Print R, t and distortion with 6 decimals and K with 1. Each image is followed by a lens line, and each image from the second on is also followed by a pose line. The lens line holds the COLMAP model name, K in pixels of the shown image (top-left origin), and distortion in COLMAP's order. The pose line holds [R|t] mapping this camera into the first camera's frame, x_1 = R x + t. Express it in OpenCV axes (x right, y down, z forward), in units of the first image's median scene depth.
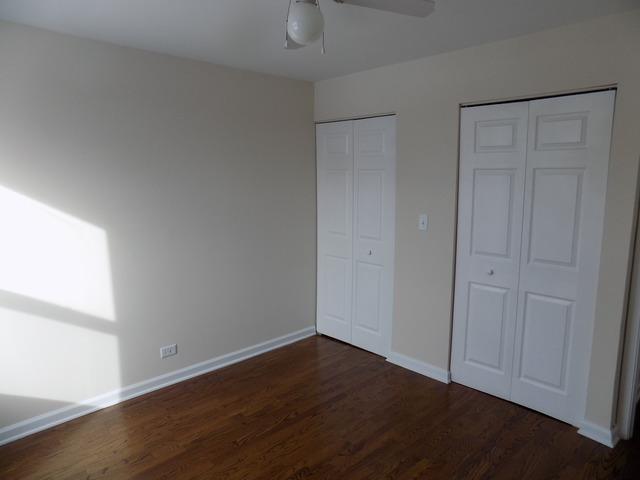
lens RADIAL K [[428.6, 0, 320.3], [0, 428.6, 239.3], [0, 0, 1]] dist [-0.042312, 0.017917]
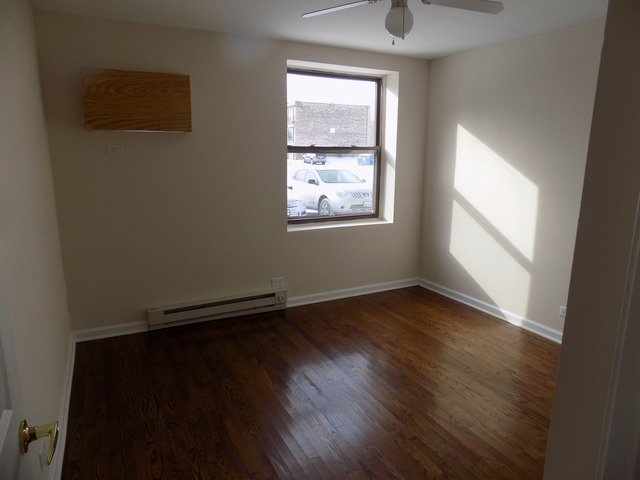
lens RADIAL K [[428.6, 0, 317.8], [0, 428.6, 241.9], [0, 0, 1]] dist [-0.042312, 0.017917]
pose [[-0.307291, 0.194281, -0.931572, 0.859530], [-0.139157, 0.959240, 0.245954, -0.081567], [0.941386, 0.205214, -0.267731, 0.757859]]
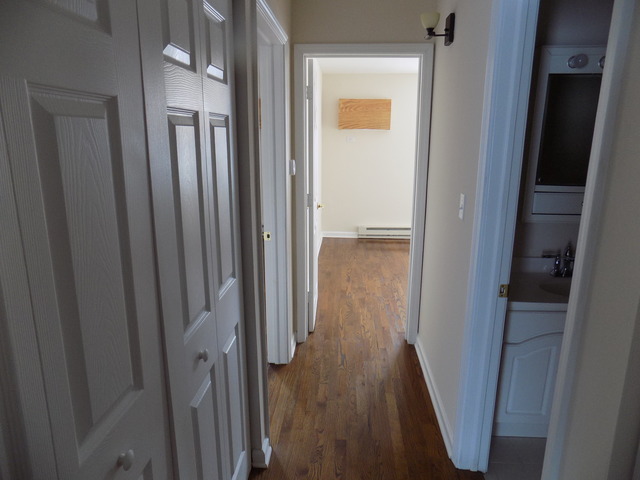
lens RADIAL K [[428.6, 0, 319.9], [0, 428.6, 238.9], [0, 0, 1]] dist [-0.042312, 0.017917]
pose [[-0.746634, 0.152752, -0.647460, 1.574109], [-0.096501, 0.938115, 0.332607, -0.204673], [0.658198, 0.310816, -0.685688, 1.486416]]
